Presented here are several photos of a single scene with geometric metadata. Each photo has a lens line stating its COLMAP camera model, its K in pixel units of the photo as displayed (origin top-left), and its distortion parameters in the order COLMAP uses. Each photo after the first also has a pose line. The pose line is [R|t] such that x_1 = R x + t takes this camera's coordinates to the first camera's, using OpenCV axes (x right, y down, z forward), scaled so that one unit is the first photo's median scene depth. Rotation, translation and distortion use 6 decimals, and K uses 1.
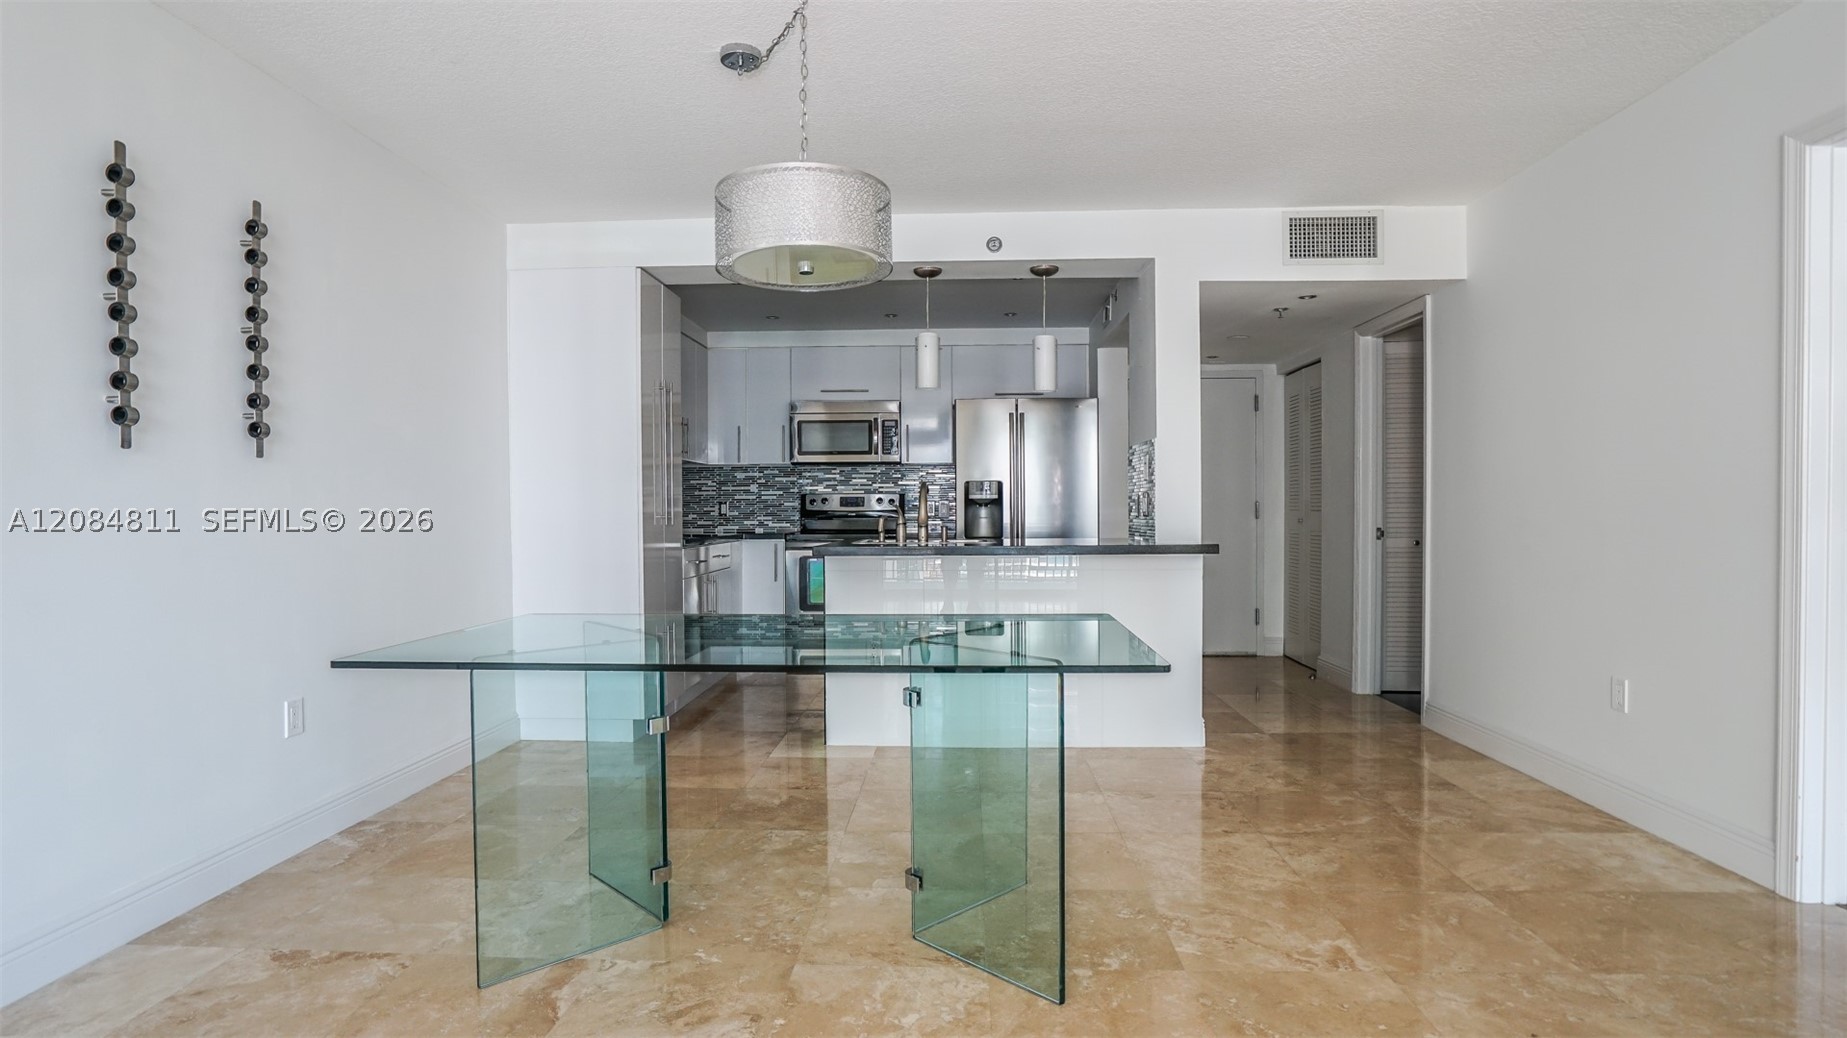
lens RADIAL K [[915.4, 0, 920.2], [0, 915.4, 520.5], [0, 0, 1]] dist [-0.043297, 0.017394]
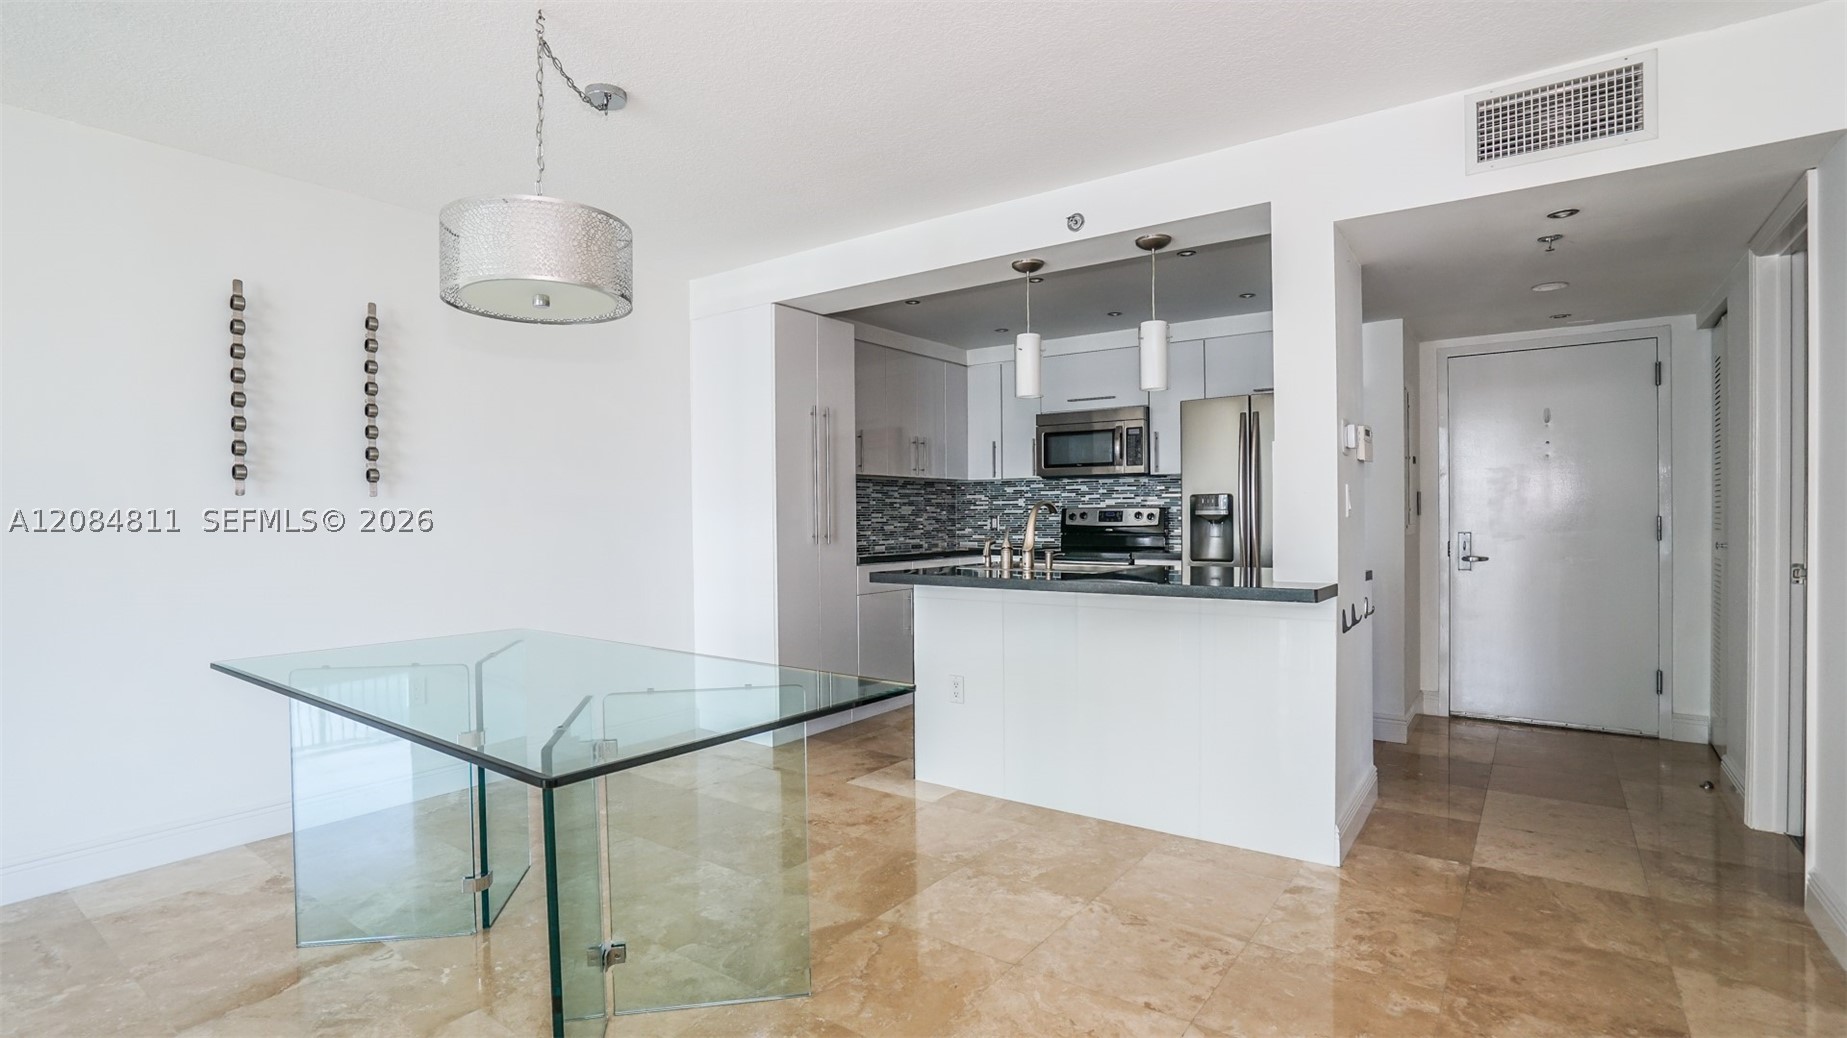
lens RADIAL K [[864.1, 0, 920.4], [0, 864.1, 524.1], [0, 0, 1]] dist [-0.057416, 0.021088]
pose [[0.837569, 0.005003, -0.546309, 0.264052], [-0.003885, 0.999987, 0.003201, -0.015777], [0.546318, -0.000559, 0.837578, 0.170115]]
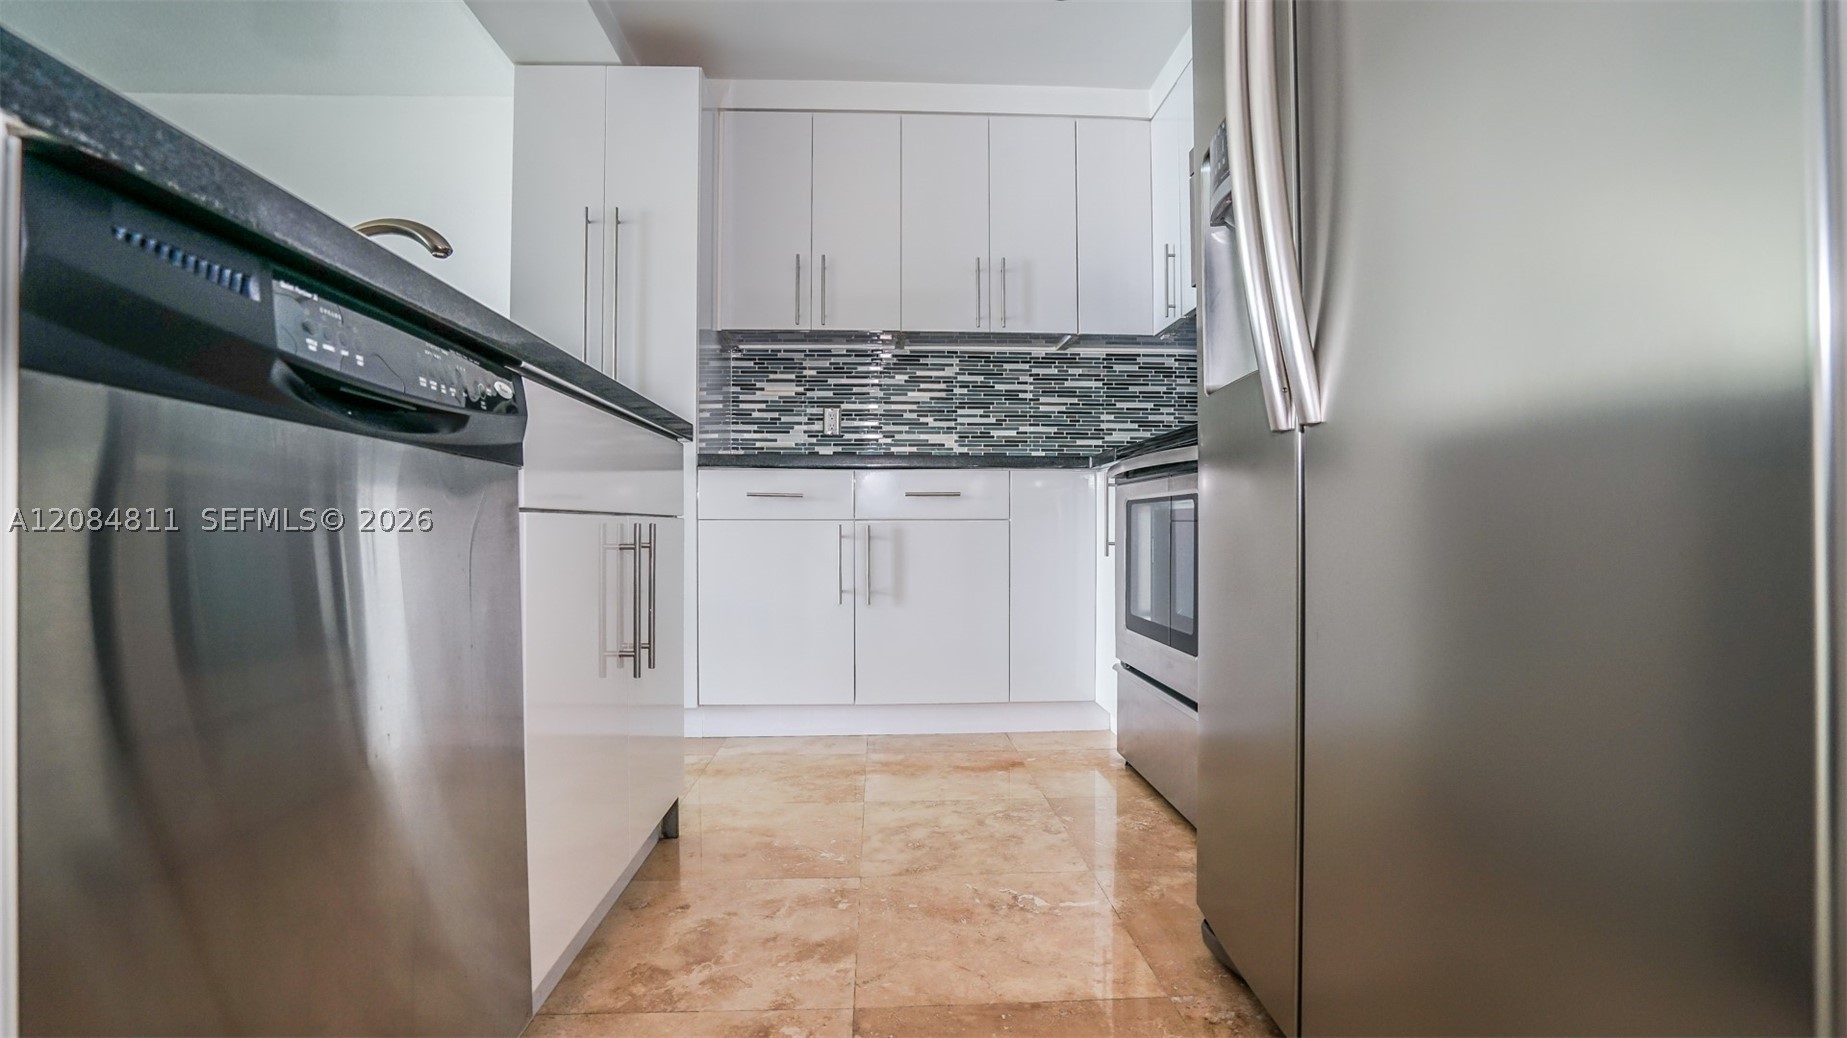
lens RADIAL K [[882.9, 0, 930.8], [0, 882.9, 521.2], [0, 0, 1]] dist [-0.057016, 0.001312]
pose [[0.111328, 0.007573, -0.993755, 0.272646], [-0.013751, 0.999887, 0.006079, 0.046746], [0.993689, 0.012988, 0.111419, 0.862603]]
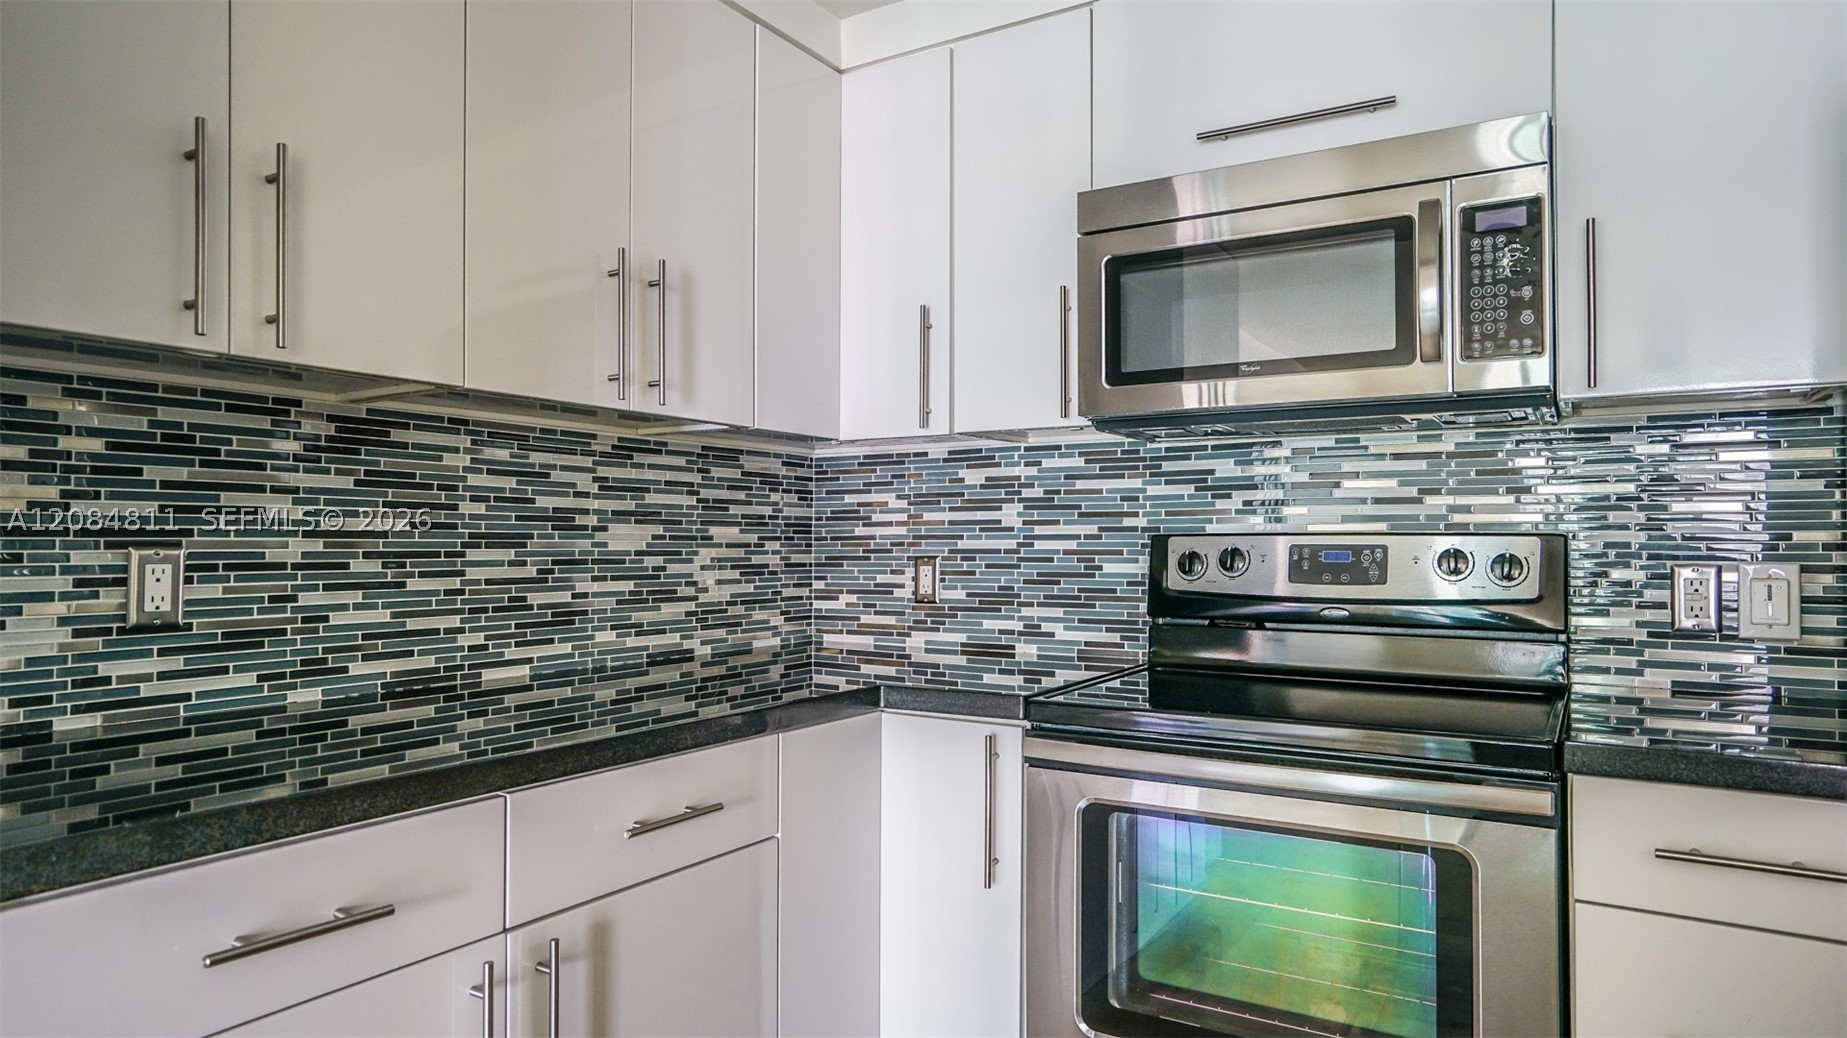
lens RADIAL K [[1099.4, 0, 929.6], [0, 1099.4, 518.8], [0, 0, 1]] dist [-0.019282, 0.012124]
pose [[0.880484, -0.006016, -0.474037, -0.030610], [-0.010862, 0.999401, -0.032859, -0.023733], [0.473951, 0.034081, 0.879892, 0.723290]]
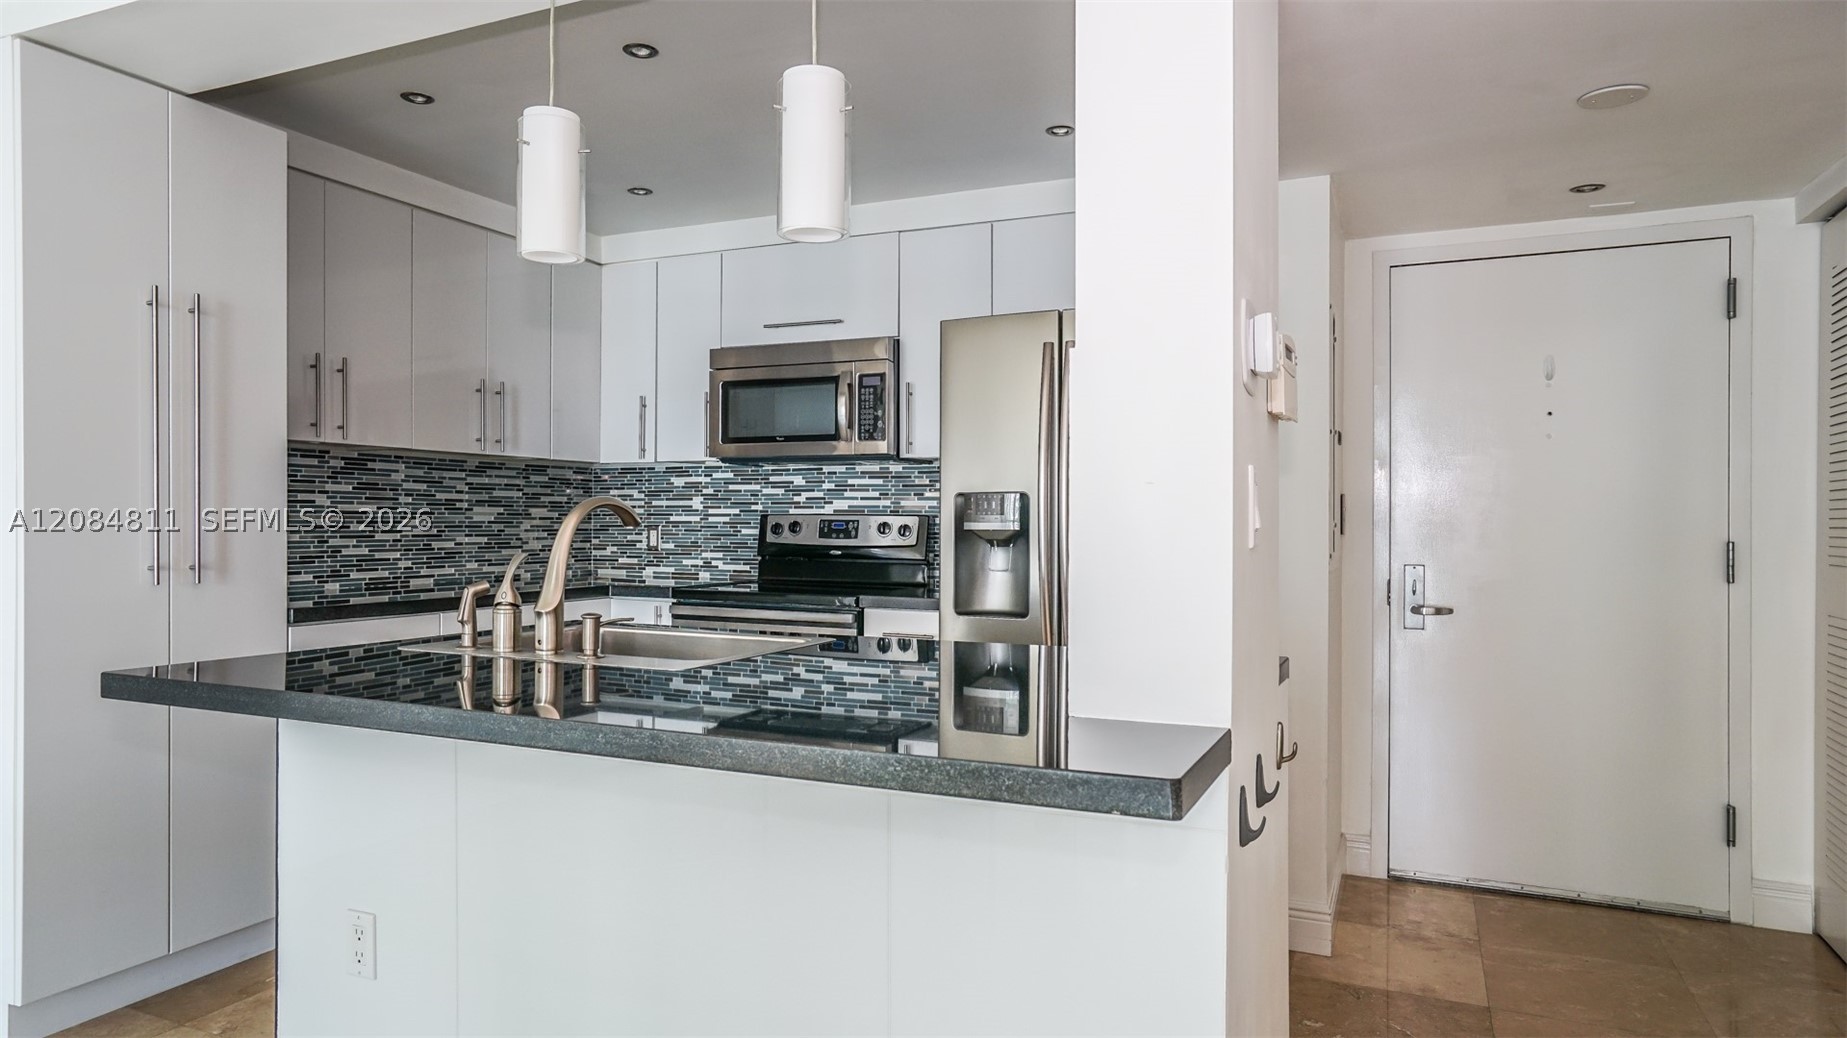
lens RADIAL K [[1099.4, 0, 913.1], [0, 1099.4, 523.4], [0, 0, 1]] dist [-0.019282, 0.012124]
pose [[0.930239, 0.011418, -0.366778, 0.223278], [-0.015151, 0.999859, -0.007299, -0.021488], [0.366642, 0.012347, 0.930280, 0.442373]]
